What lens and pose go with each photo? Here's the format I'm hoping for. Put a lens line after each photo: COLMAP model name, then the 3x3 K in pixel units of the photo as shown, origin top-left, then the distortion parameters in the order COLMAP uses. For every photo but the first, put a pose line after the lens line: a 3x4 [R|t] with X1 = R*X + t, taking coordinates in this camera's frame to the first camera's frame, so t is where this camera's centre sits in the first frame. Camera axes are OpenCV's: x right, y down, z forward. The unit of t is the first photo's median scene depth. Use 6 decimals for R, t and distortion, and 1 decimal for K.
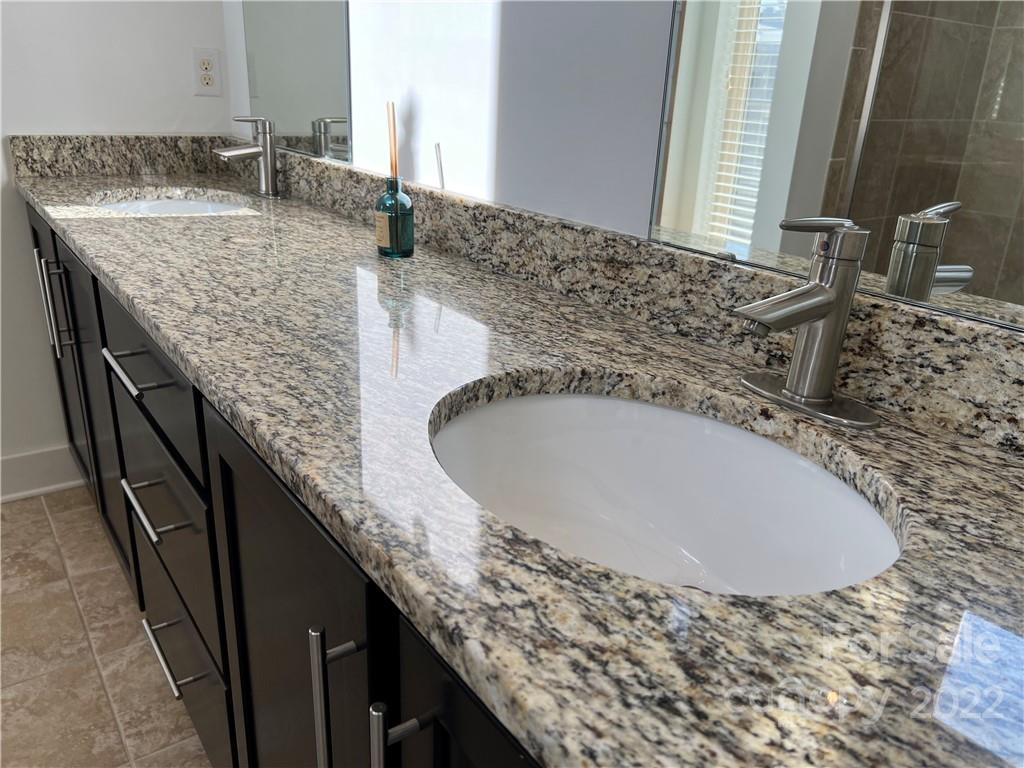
lens RADIAL K [[779.7, 0, 504.9], [0, 779.7, 387.6], [0, 0, 1]] dist [0.059386, -0.082487]
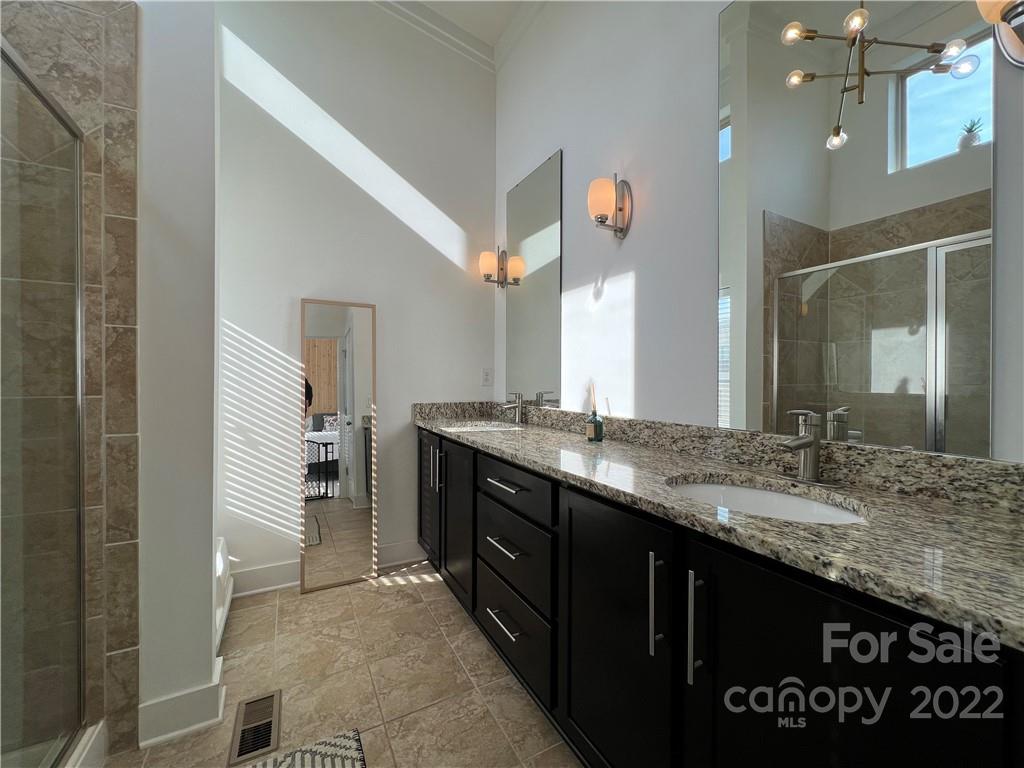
lens RADIAL K [[411.7, 0, 510.3], [0, 411.7, 381.3], [0, 0, 1]] dist [-0.004461, 0.002307]
pose [[0.990943, -0.039855, -0.128231, -0.338474], [-0.008603, 0.934135, -0.356817, 0.169501], [0.134006, 0.354689, 0.925331, -0.417291]]
